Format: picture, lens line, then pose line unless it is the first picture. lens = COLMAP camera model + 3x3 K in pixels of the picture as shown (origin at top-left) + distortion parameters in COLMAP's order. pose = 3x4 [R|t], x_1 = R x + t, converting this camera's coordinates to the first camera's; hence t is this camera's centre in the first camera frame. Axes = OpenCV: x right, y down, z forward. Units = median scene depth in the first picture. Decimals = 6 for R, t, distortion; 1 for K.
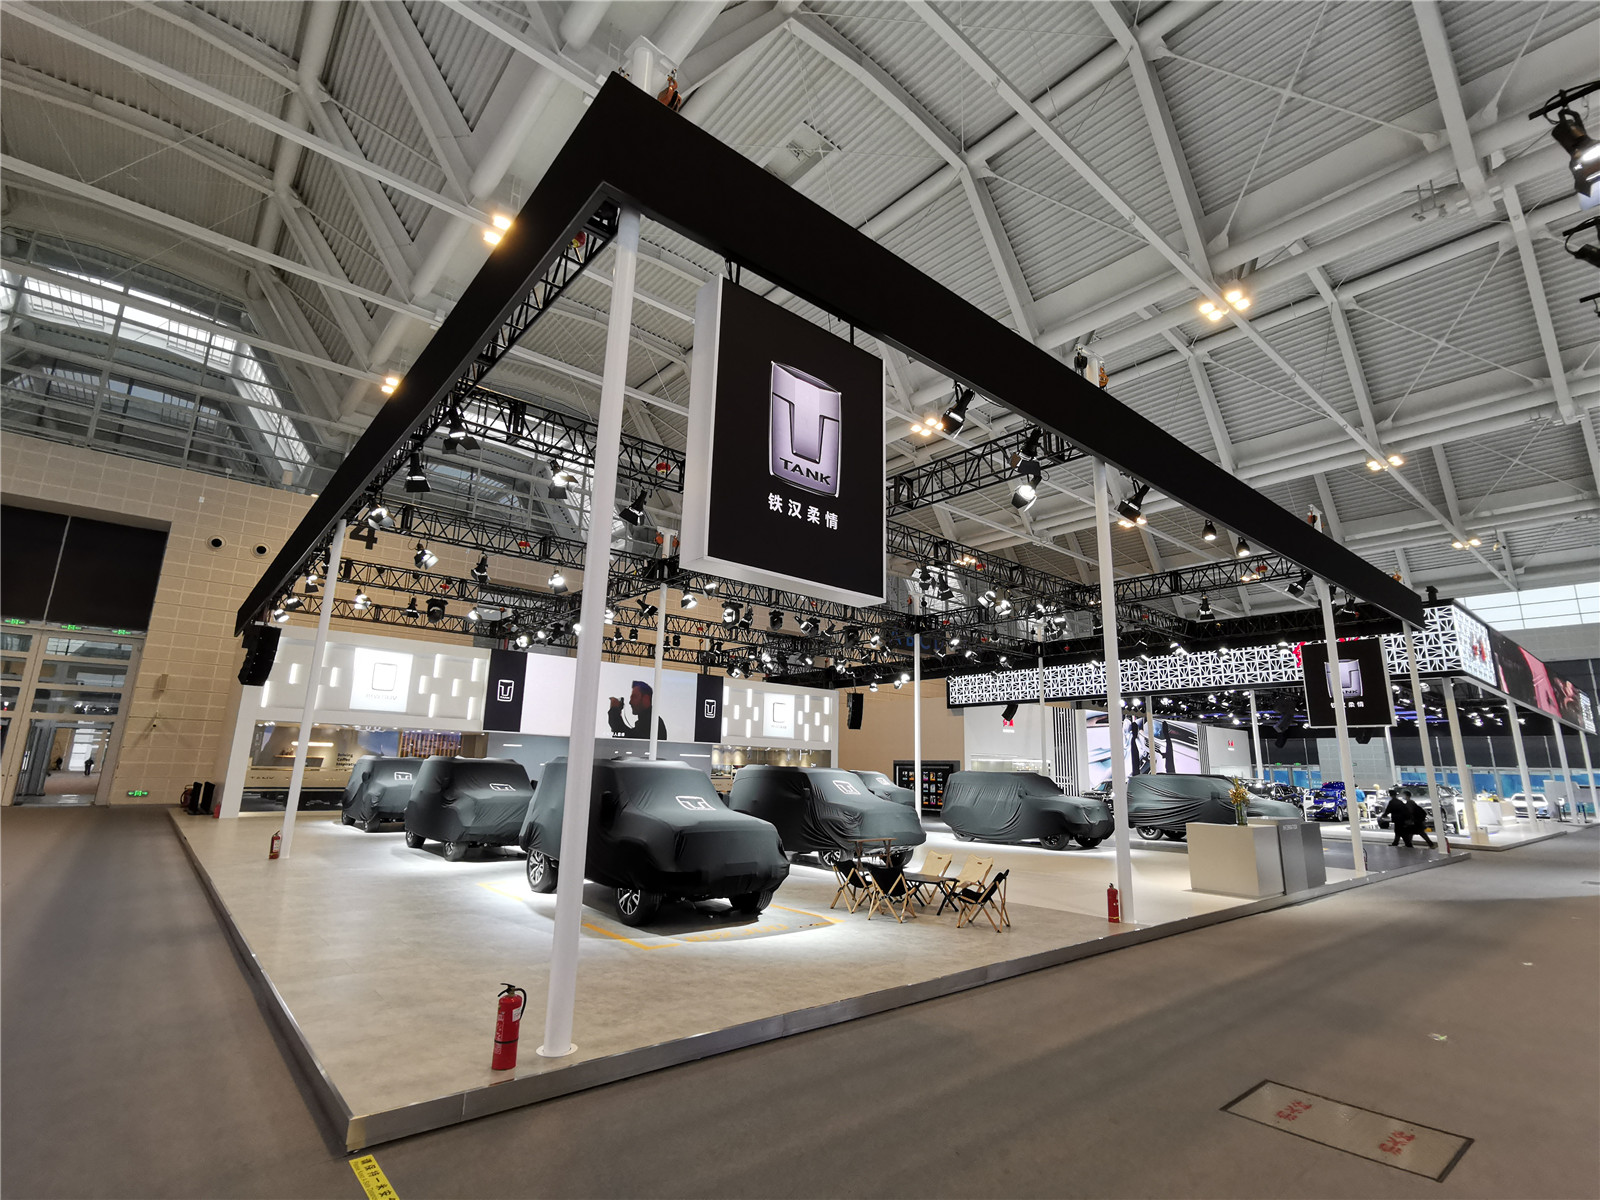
lens RADIAL K [[772.0, 0, 795.6], [0, 772.0, 596.9], [0, 0, 1]] dist [-0.016452, 0.000255]
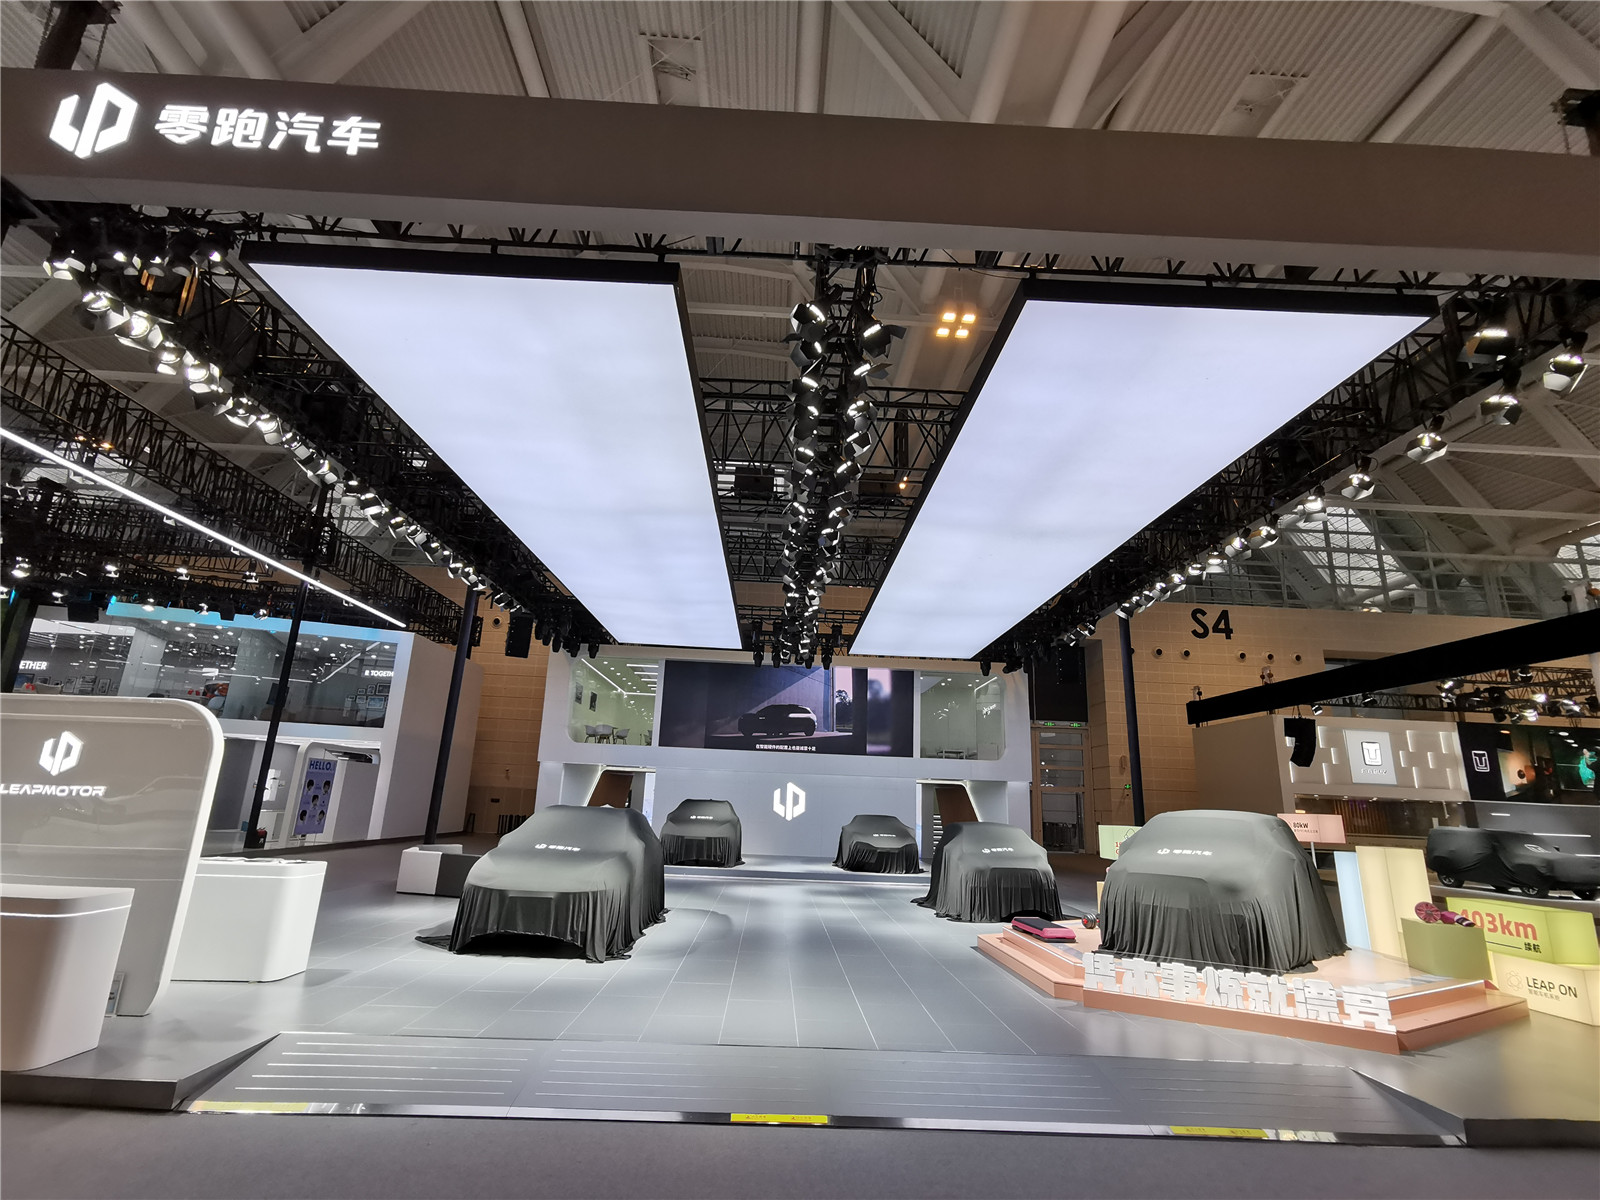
lens RADIAL K [[772.0, 0, 801.2], [0, 772.0, 601.0], [0, 0, 1]] dist [-0.016452, 0.000255]
pose [[0.790854, -0.153783, -0.592368, -0.480563], [0.117762, 0.988066, -0.099289, -0.103488], [0.600568, 0.008764, 0.799526, -0.403896]]
